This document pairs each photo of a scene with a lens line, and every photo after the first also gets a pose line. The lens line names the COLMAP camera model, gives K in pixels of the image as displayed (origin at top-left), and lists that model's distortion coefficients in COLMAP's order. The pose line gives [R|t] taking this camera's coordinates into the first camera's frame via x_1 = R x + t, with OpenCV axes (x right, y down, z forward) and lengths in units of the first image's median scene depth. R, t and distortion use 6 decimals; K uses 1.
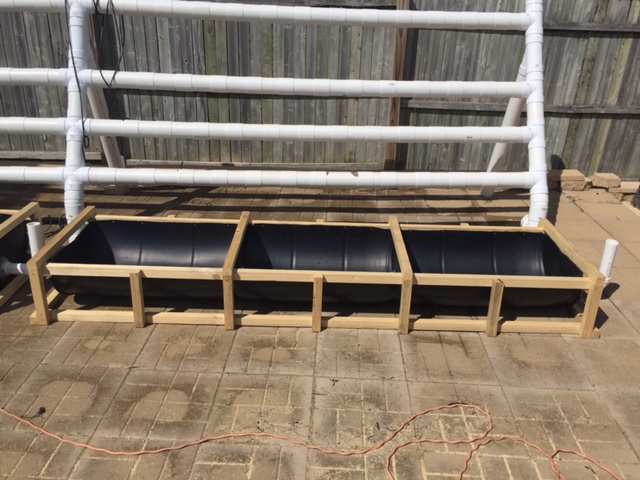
lens RADIAL K [[555.6, 0, 320.3], [0, 555.6, 225.2], [0, 0, 1]] dist [0.014390, -0.028486]
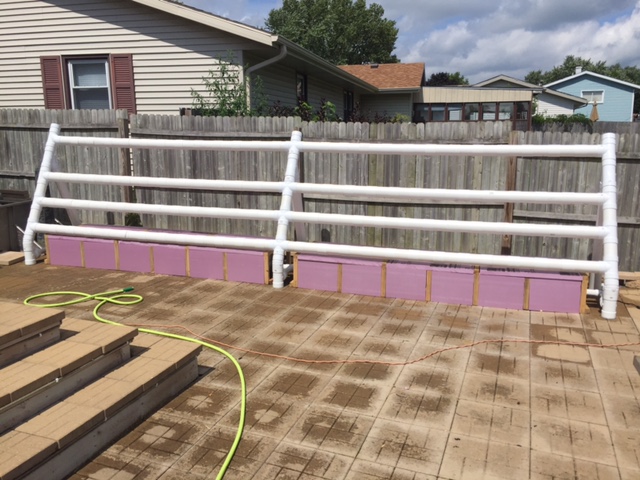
lens RADIAL K [[555.6, 0, 314.9], [0, 555.6, 237.0], [0, 0, 1]] dist [0.014390, -0.028486]
pose [[0.953331, 0.029680, -0.300466, 0.106823], [-0.096023, 0.973292, -0.208523, 0.173799], [0.286252, 0.227643, 0.930719, -0.383681]]
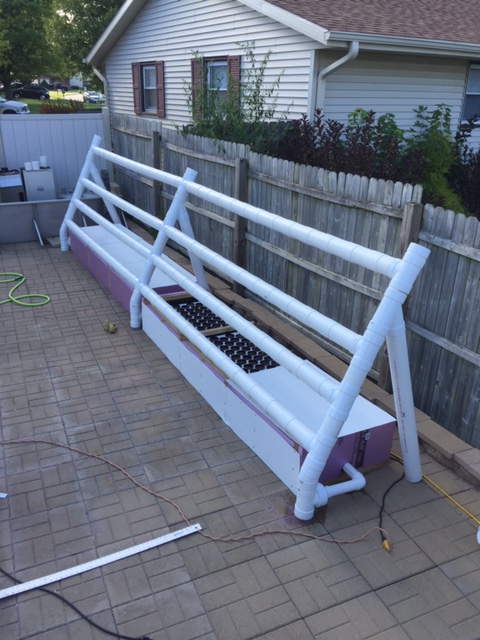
lens RADIAL K [[555.6, 0, 237.2], [0, 555.6, 322.5], [0, 0, 1]] dist [0.014390, -0.028486]
pose [[0.442485, 0.328274, -0.834532, 0.874431], [-0.367944, 0.915113, 0.164880, -0.313001], [0.817816, 0.234104, 0.525711, 0.371147]]
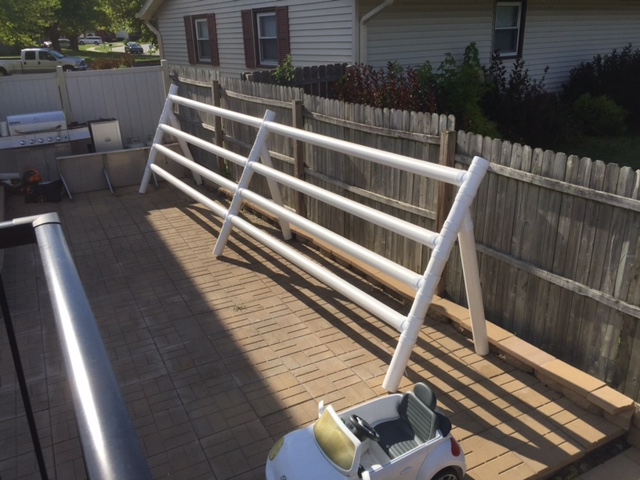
lens RADIAL K [[555.6, 0, 319.8], [0, 555.6, 244.2], [0, 0, 1]] dist [0.014390, -0.028486]
pose [[0.495783, 0.270346, -0.825295, 1.001705], [-0.307772, 0.943329, 0.124122, -0.299144], [0.812081, 0.192466, 0.550892, 0.292781]]
